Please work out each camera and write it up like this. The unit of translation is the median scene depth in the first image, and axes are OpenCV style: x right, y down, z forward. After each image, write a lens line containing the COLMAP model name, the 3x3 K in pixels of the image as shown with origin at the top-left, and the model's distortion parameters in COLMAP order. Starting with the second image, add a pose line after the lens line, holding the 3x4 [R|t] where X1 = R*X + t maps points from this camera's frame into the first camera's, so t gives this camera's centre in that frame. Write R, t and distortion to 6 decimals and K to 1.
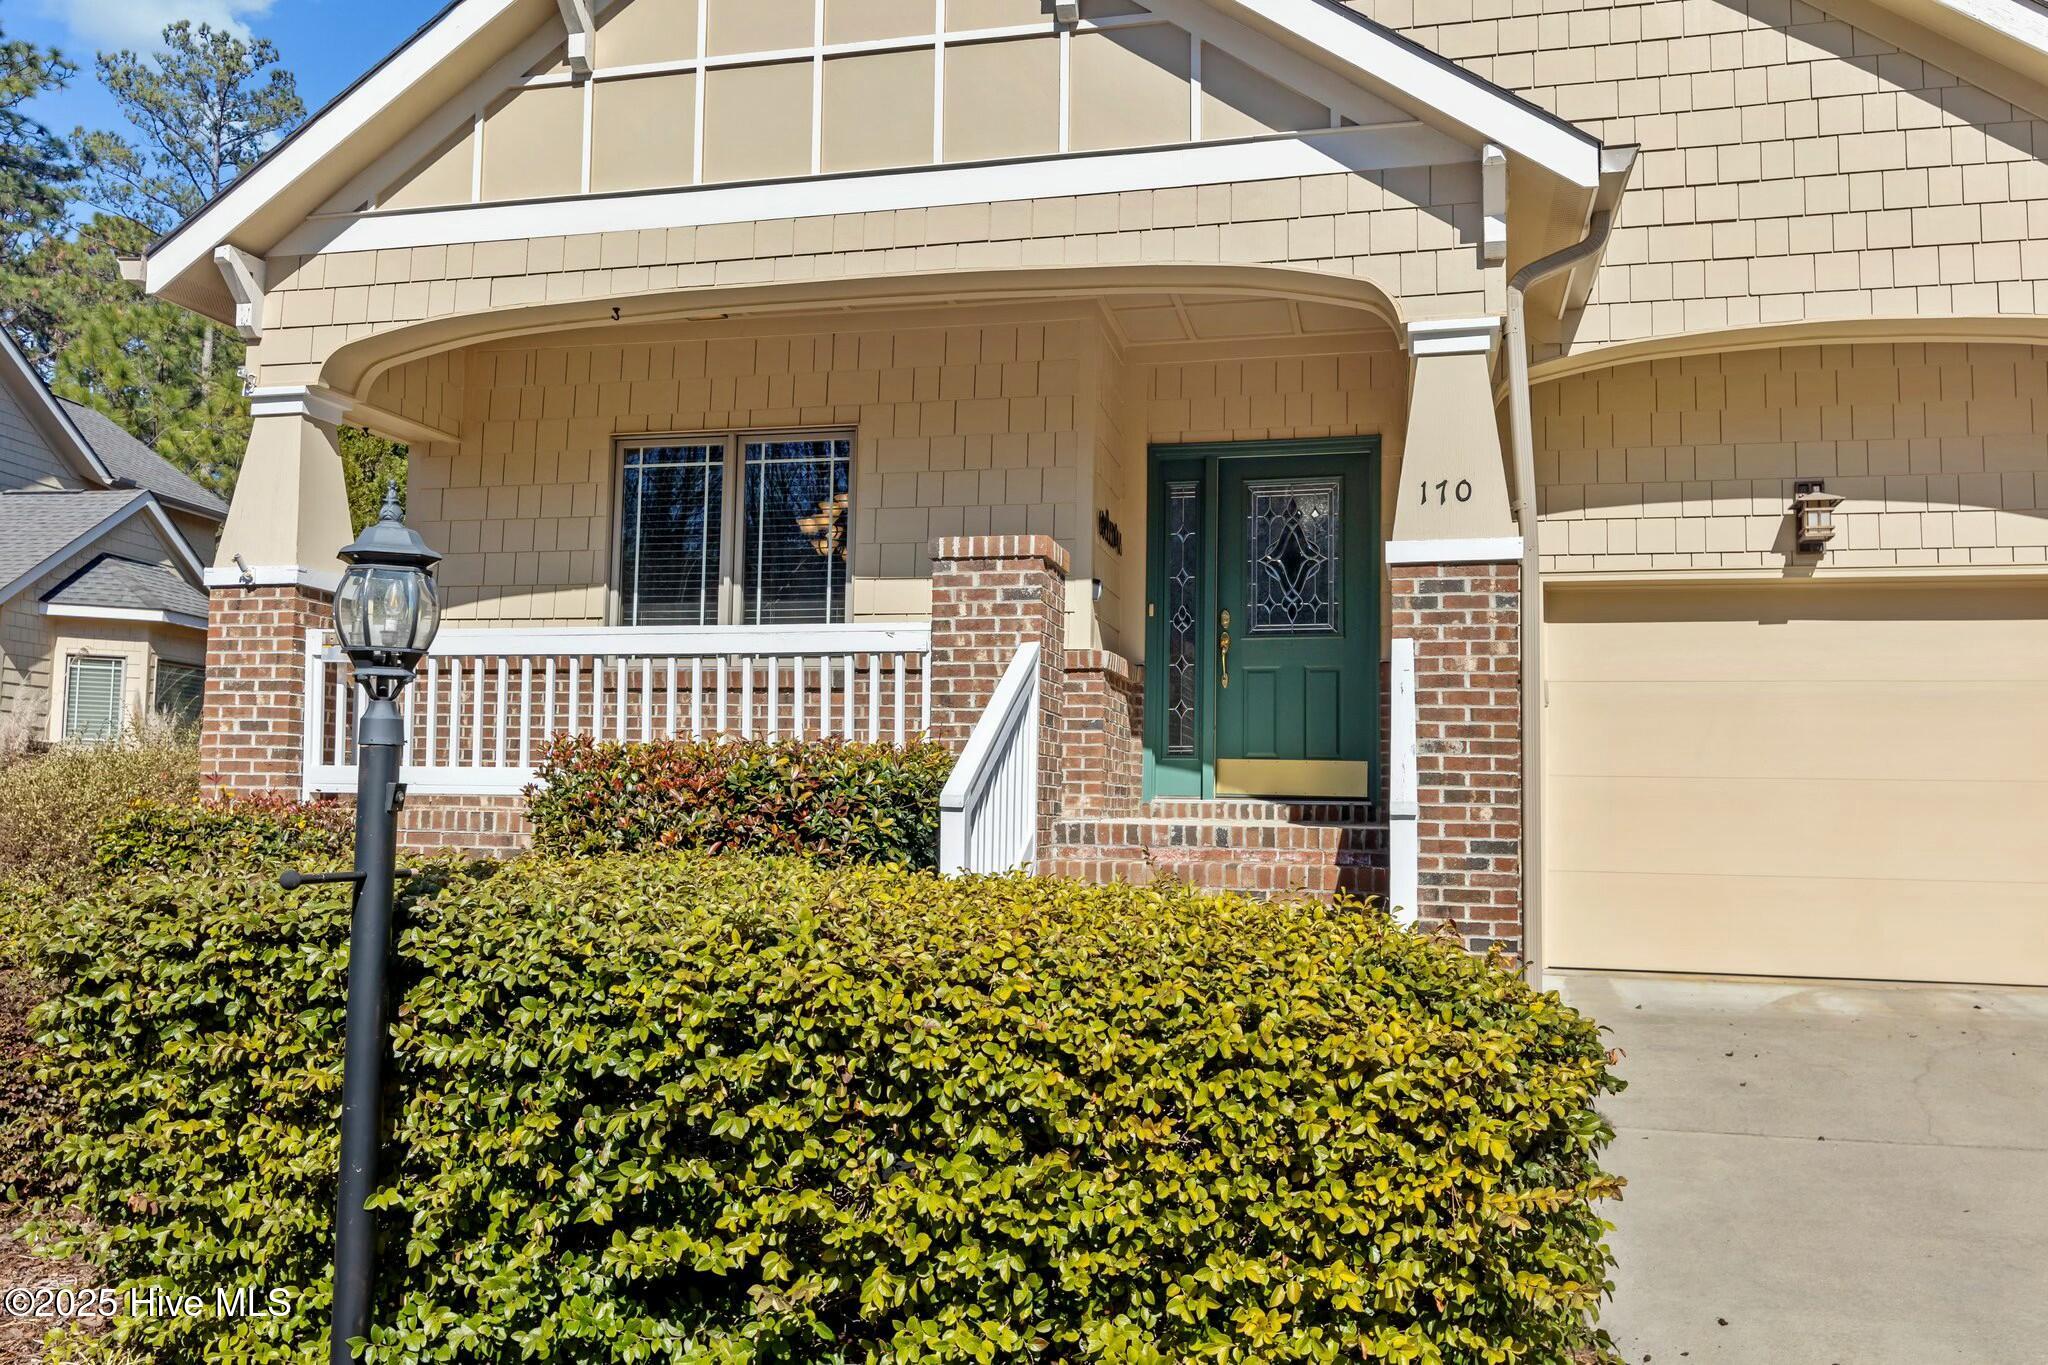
lens RADIAL K [[1586.5, 0, 1026.3], [0, 1586.5, 684.0], [0, 0, 1]] dist [-0.003360, -0.001112]
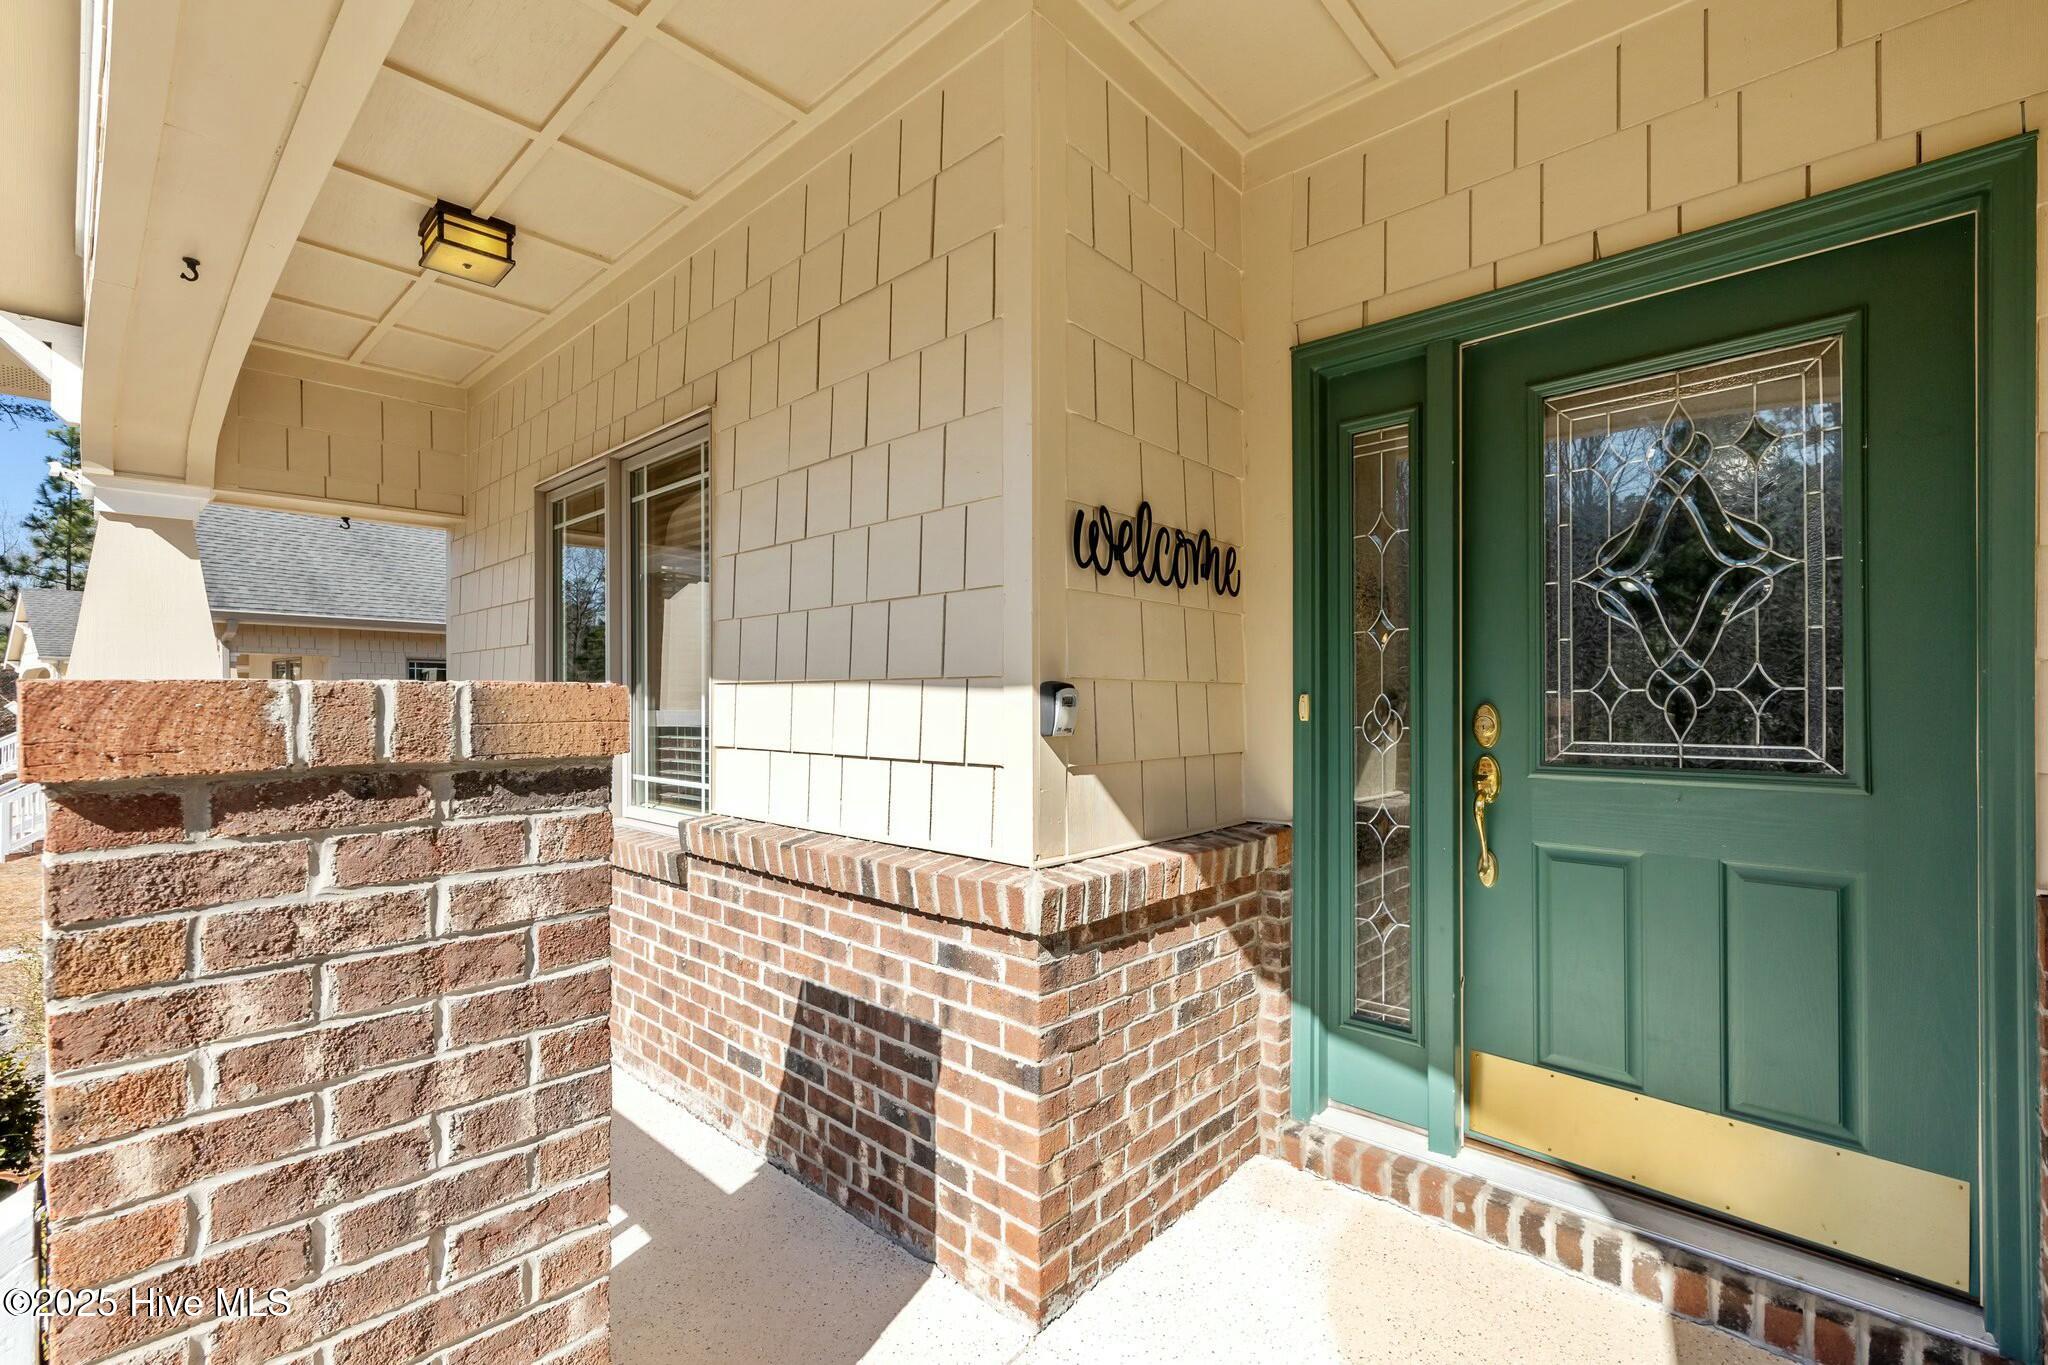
lens RADIAL K [[899.1, 0, 1016.3], [0, 899.1, 692.6], [0, 0, 1]] dist [0.001968, -0.000415]
pose [[0.870579, -0.022027, -0.491535, 0.141383], [0.055135, 0.997073, 0.052970, -0.073404], [0.488929, -0.073216, 0.869245, 0.768994]]
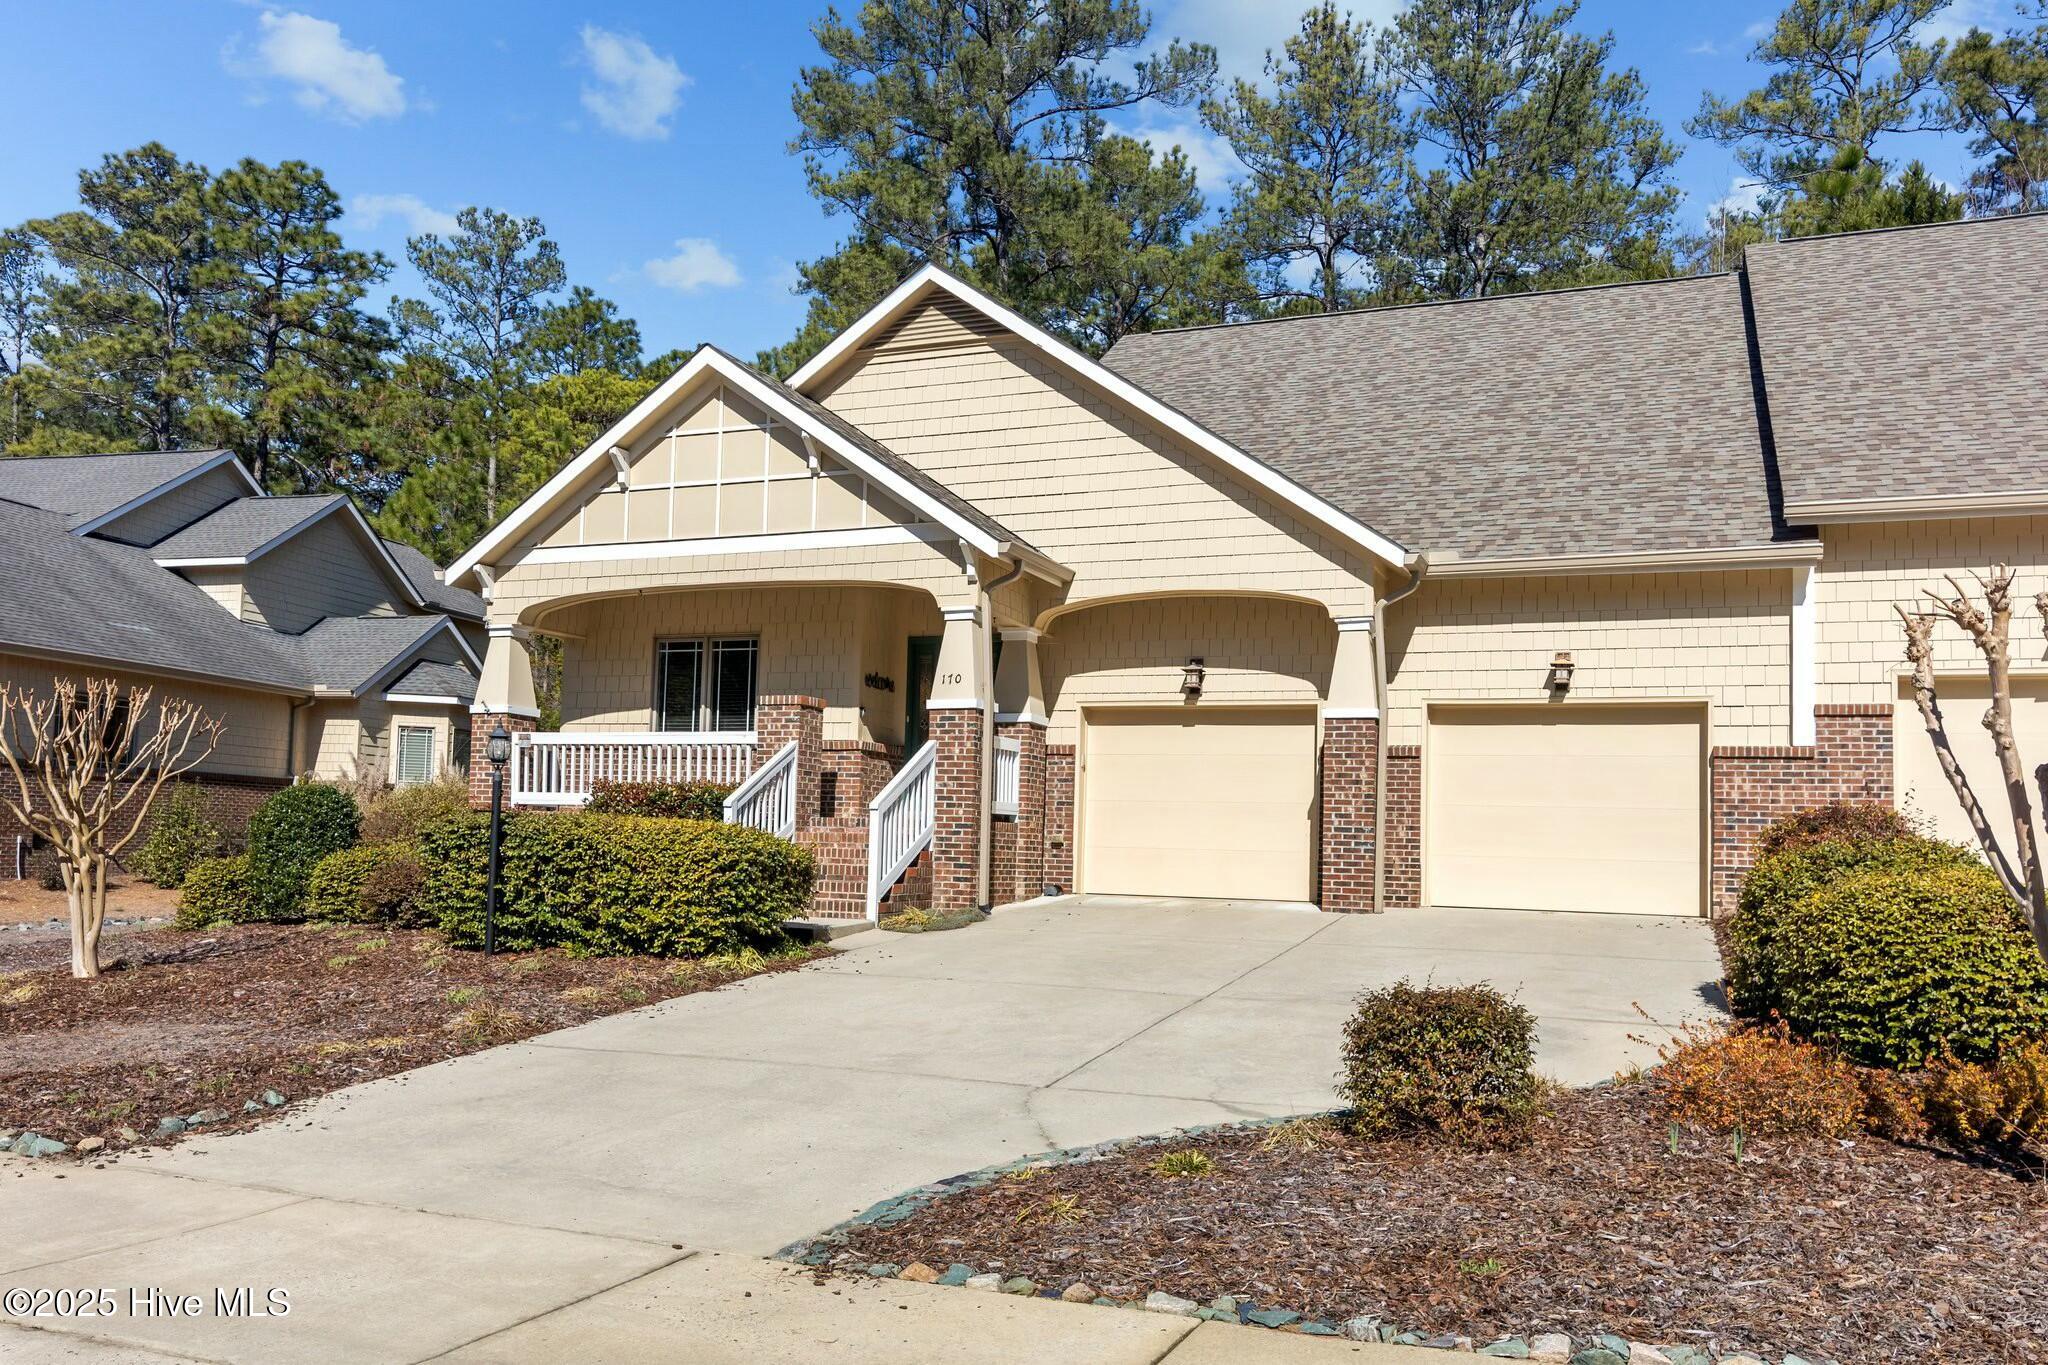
lens RADIAL K [[1538.5, 0, 1044.4], [0, 1538.5, 752.7], [0, 0, 1]] dist [-0.003557, -0.000729]
pose [[0.990590, 0.000247, -0.136860, 0.550896], [0.001627, 0.999907, 0.013576, -0.031184], [0.136851, -0.013671, 0.990497, -0.986046]]
